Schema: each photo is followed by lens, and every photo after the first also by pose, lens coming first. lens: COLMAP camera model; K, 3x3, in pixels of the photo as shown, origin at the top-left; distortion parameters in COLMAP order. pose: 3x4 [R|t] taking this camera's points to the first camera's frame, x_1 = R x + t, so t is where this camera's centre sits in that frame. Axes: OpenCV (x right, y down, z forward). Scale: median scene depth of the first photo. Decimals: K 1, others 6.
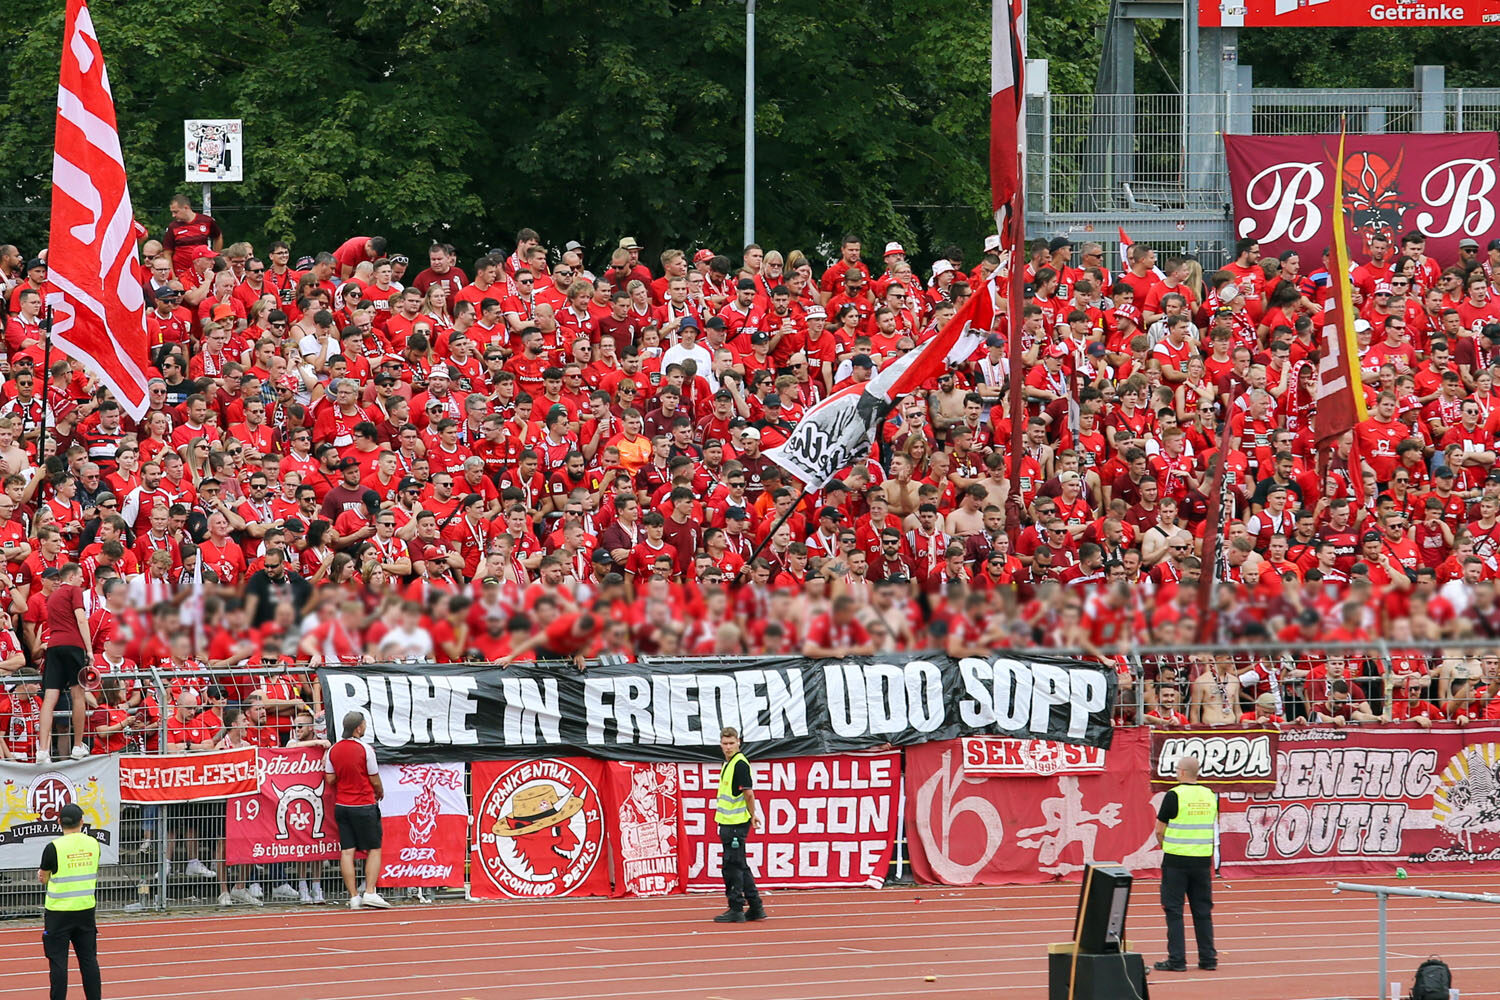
lens RADIAL K [[10862.6, 0, 750.0], [0, 10862.6, 500.0], [0, 0, 1]] dist [1.204145, -28.357725]
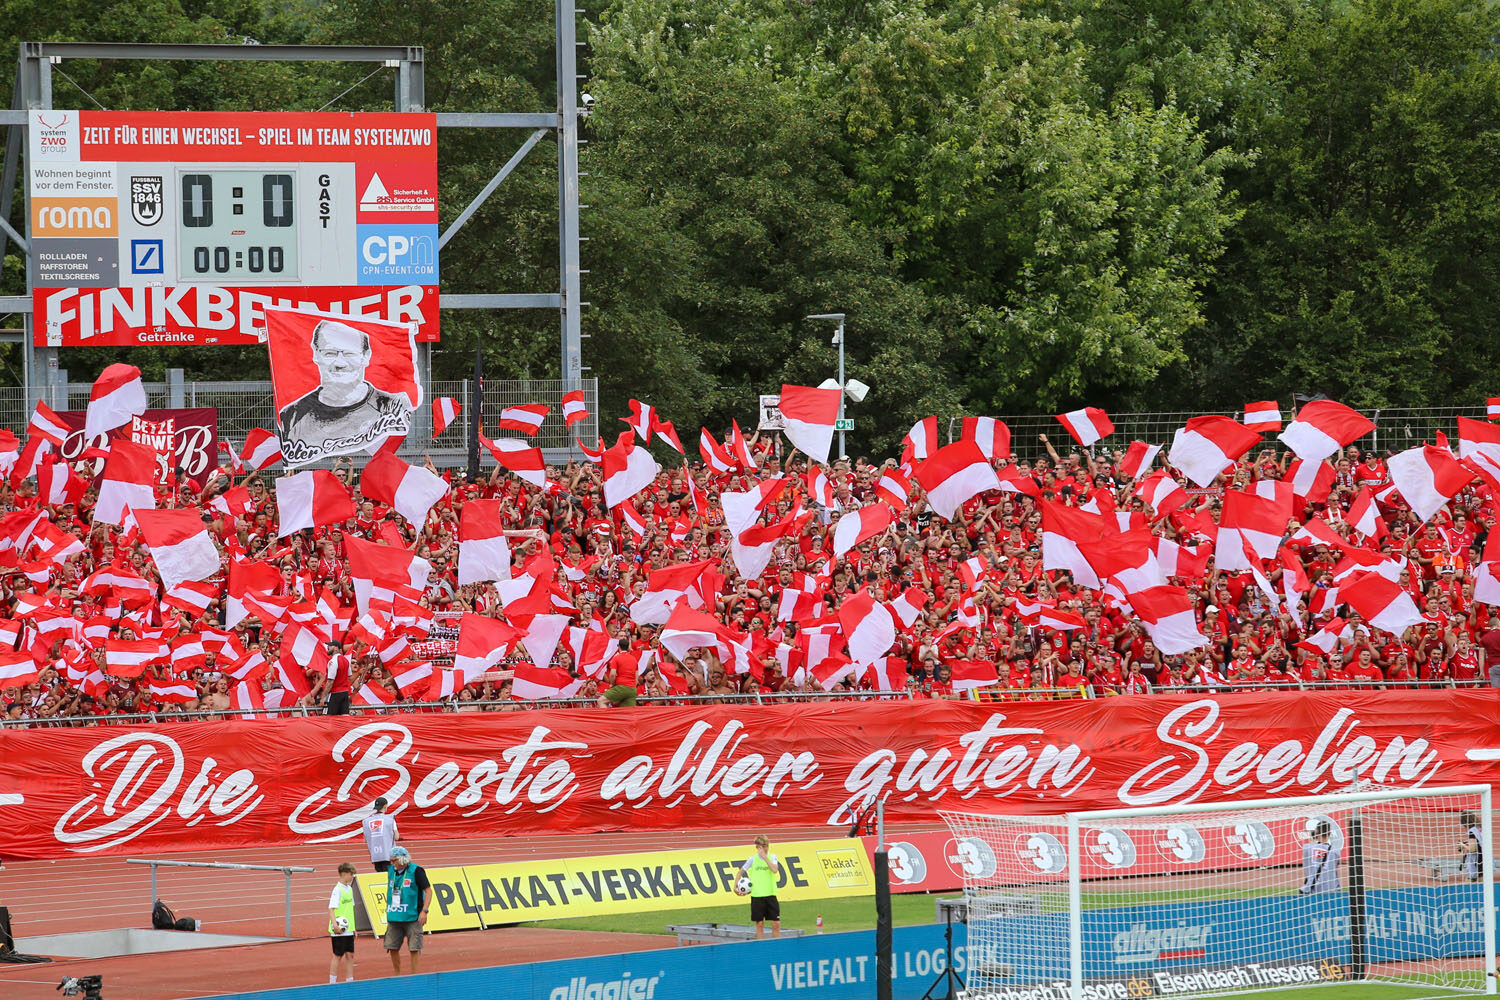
lens RADIAL K [[8468.1, 0, 750.0], [0, 8468.1, 500.0], [0, 0, 1]] dist [1.437519, 9.187525]
pose [[0.992207, -0.017586, 0.123356, -0.012017], [0.020125, 0.999610, -0.019367, 0.007467], [-0.122967, 0.021699, 0.992173, -0.310769]]
